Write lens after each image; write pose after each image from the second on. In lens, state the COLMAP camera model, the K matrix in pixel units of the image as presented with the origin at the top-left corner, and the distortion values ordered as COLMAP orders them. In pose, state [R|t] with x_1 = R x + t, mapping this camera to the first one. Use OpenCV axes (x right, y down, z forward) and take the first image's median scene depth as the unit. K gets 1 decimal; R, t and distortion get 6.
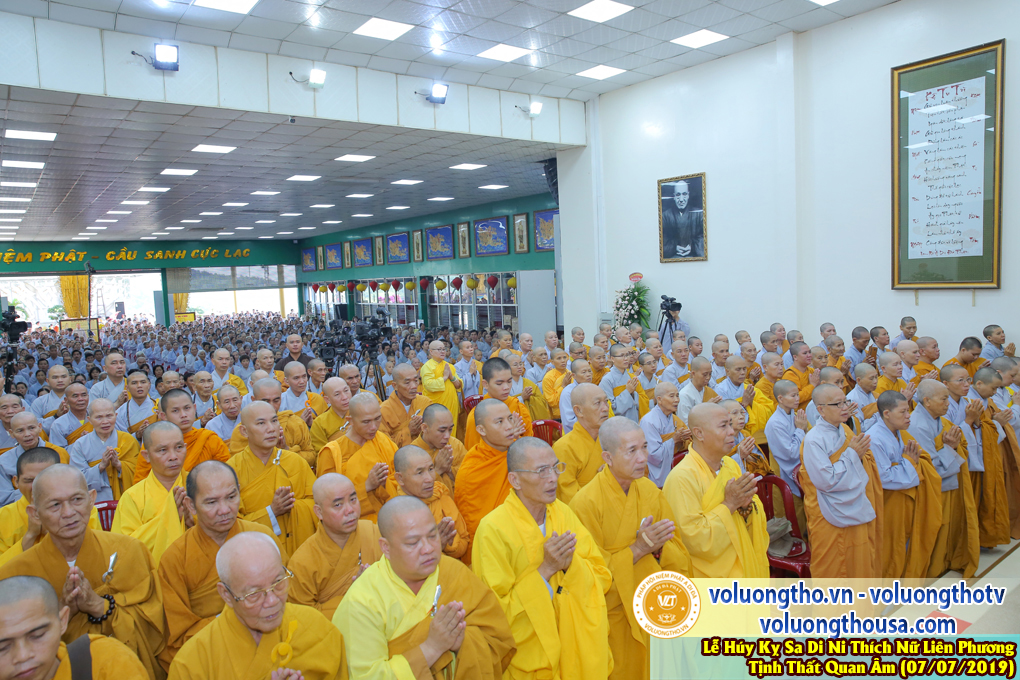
lens RADIAL K [[698.3, 0, 510.0], [0, 698.3, 340.0], [0, 0, 1]] dist [-0.111240, 0.082883]
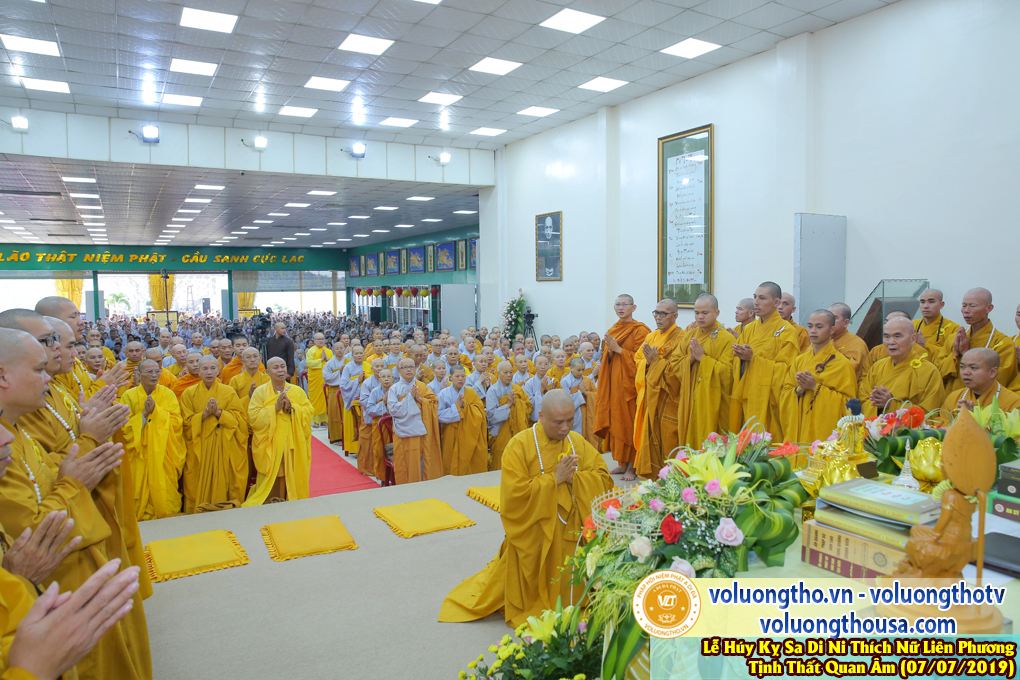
lens RADIAL K [[698.3, 0, 510.0], [0, 698.3, 340.0], [0, 0, 1]] dist [-0.111240, 0.082883]
pose [[0.990255, 0.042760, -0.132541, 0.294256], [-0.044475, 0.998960, -0.010002, 0.008067], [0.131975, 0.015799, 0.991127, -0.219768]]
